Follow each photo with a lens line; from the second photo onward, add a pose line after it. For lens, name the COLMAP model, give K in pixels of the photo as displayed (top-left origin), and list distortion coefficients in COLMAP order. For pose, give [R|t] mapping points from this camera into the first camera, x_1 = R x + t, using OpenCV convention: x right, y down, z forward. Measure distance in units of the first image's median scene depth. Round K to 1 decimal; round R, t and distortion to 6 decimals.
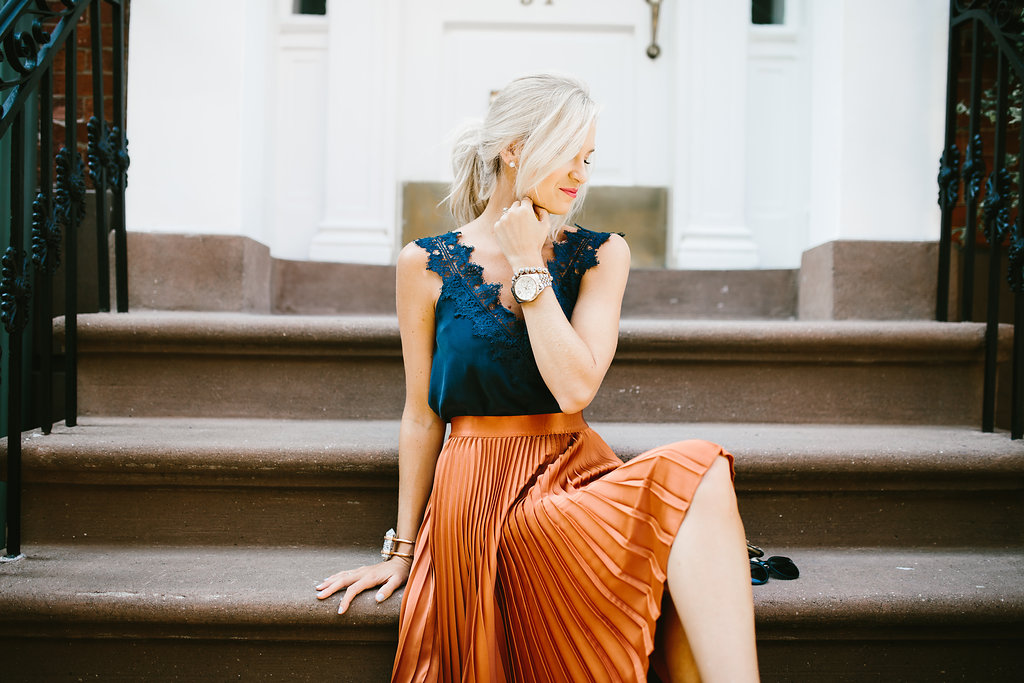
lens RADIAL K [[983.6, 0, 512.0], [0, 983.6, 341.5], [0, 0, 1]] dist [-0.066917, 0.089986]
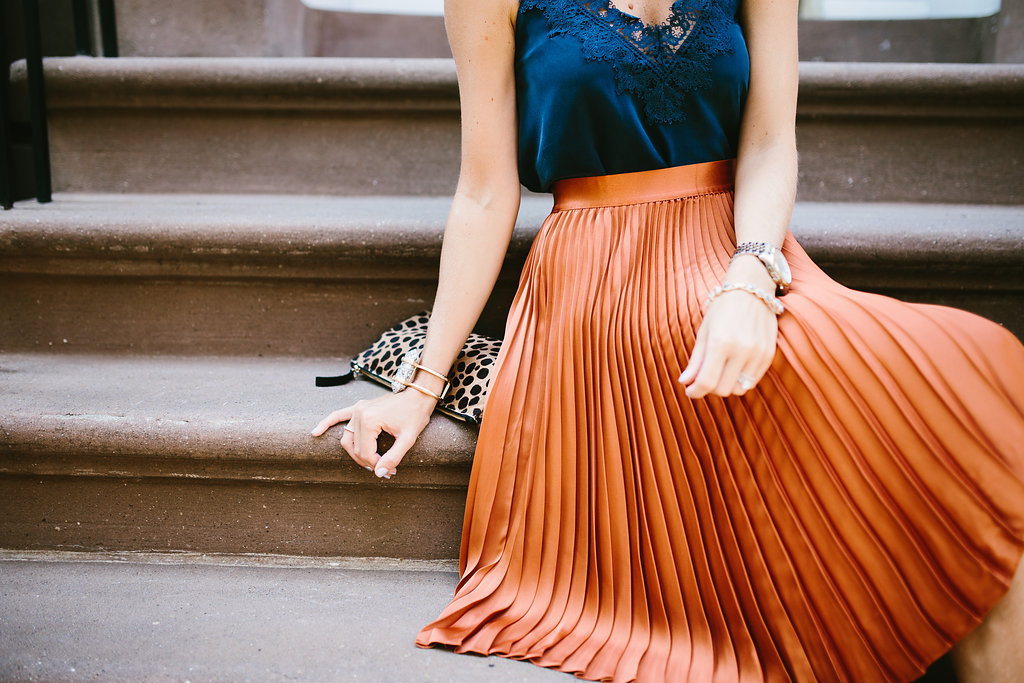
lens RADIAL K [[1024.2, 0, 512.0], [0, 1024.2, 341.5], [0, 0, 1]] dist [-0.046853, 0.025243]
pose [[0.998345, 0.009974, -0.056645, -0.040173], [-0.000256, 0.985612, 0.169021, 0.056983], [0.057515, -0.168726, 0.983983, 0.211826]]
